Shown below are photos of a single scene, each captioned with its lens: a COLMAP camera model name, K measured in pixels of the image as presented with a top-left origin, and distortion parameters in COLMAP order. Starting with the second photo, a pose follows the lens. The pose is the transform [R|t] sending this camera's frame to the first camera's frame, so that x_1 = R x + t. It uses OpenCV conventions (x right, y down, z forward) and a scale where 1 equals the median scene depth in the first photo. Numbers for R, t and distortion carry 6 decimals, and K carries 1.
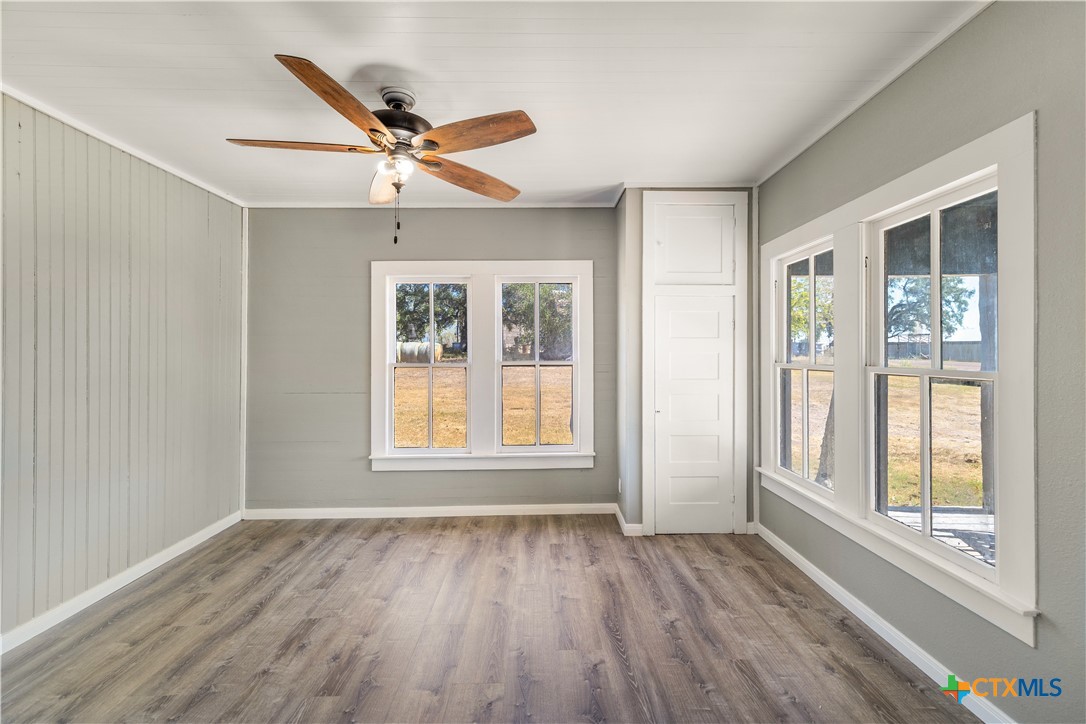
lens RADIAL K [[478.1, 0, 546.2], [0, 478.1, 357.5], [0, 0, 1]] dist [0.005414, -0.000465]
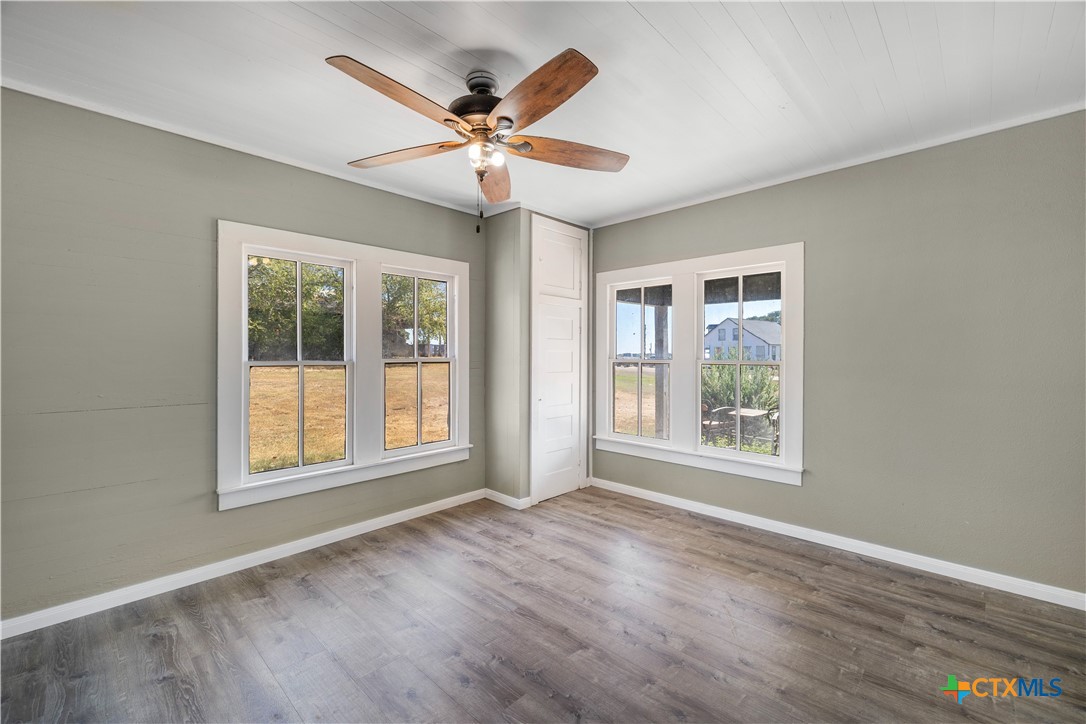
lens RADIAL K [[478.1, 0, 548.3], [0, 478.1, 358.3], [0, 0, 1]] dist [0.005414, -0.000465]
pose [[0.683700, -0.001345, 0.729762, -0.628699], [0.002992, 0.999995, -0.000960, 0.010212], [-0.729757, 0.002840, 0.683700, 0.163991]]
